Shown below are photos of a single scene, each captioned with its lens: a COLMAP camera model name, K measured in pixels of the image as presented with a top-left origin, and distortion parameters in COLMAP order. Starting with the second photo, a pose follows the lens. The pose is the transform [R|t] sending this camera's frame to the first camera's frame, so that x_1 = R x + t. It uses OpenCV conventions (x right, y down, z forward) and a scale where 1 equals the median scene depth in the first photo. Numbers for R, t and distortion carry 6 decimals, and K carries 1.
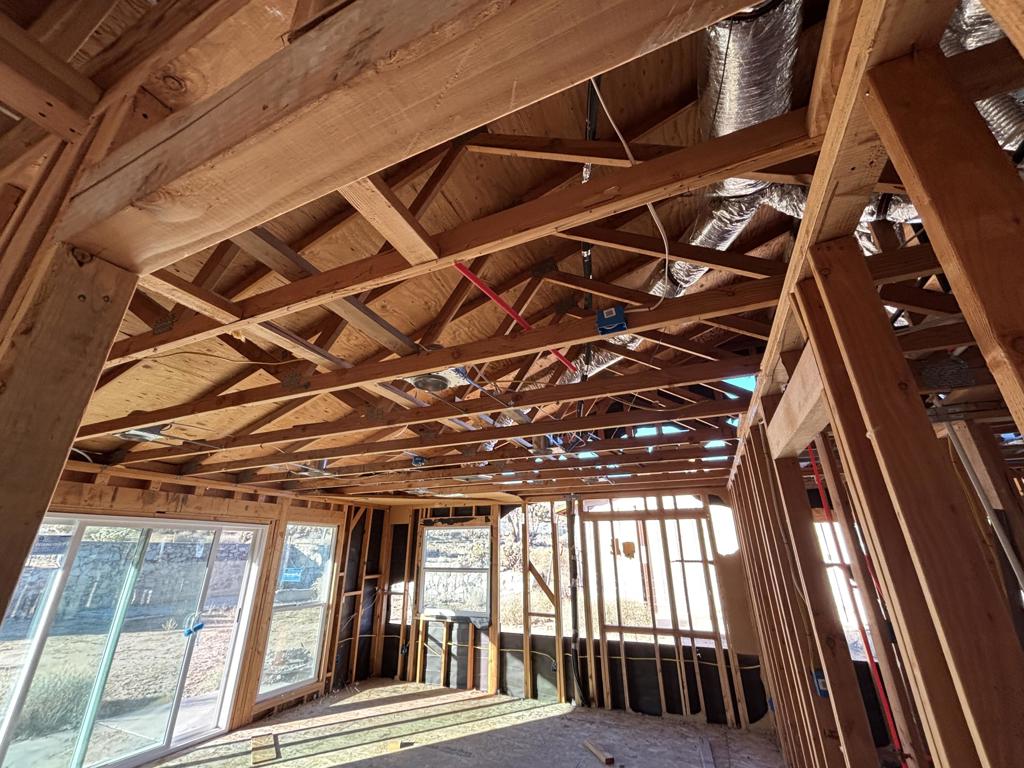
lens RADIAL K [[416.1, 0, 511.2], [0, 416.1, 383.6], [0, 0, 1]] dist [-0.001205, 0.000383]
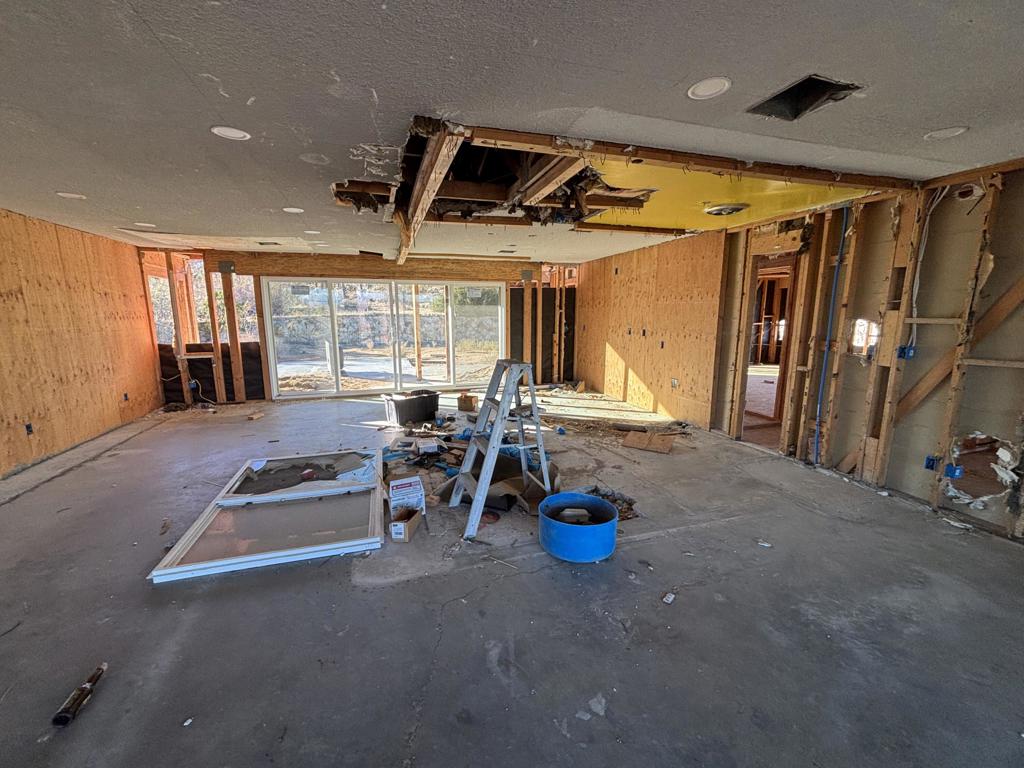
lens RADIAL K [[416.1, 0, 509.2], [0, 416.1, 382.0], [0, 0, 1]] dist [-0.001205, 0.000383]
pose [[0.653487, 0.131913, -0.745354, 0.366932], [0.280877, 0.872136, 0.400609, -0.385092], [0.702896, -0.471146, 0.532878, -1.038587]]
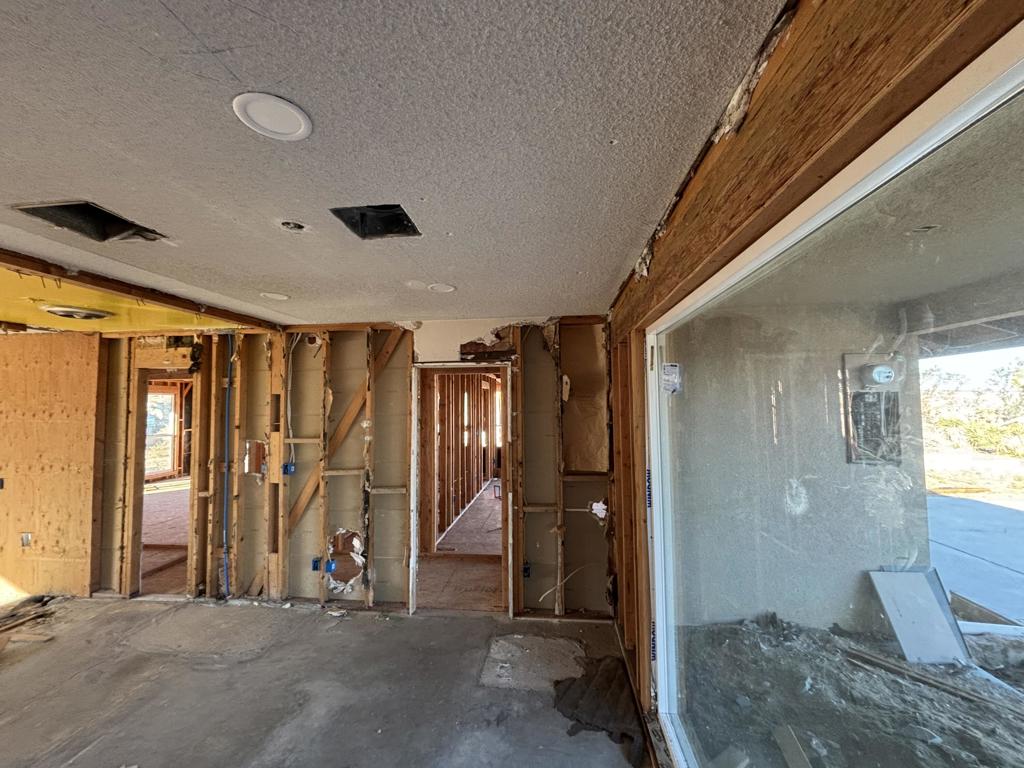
lens RADIAL K [[416.1, 0, 510.6], [0, 416.1, 383.9], [0, 0, 1]] dist [-0.001205, 0.000383]
pose [[0.955028, 0.010192, 0.296341, 0.421449], [-0.105996, 0.945107, 0.309092, -0.395850], [-0.276924, -0.326603, 0.903683, -0.971200]]
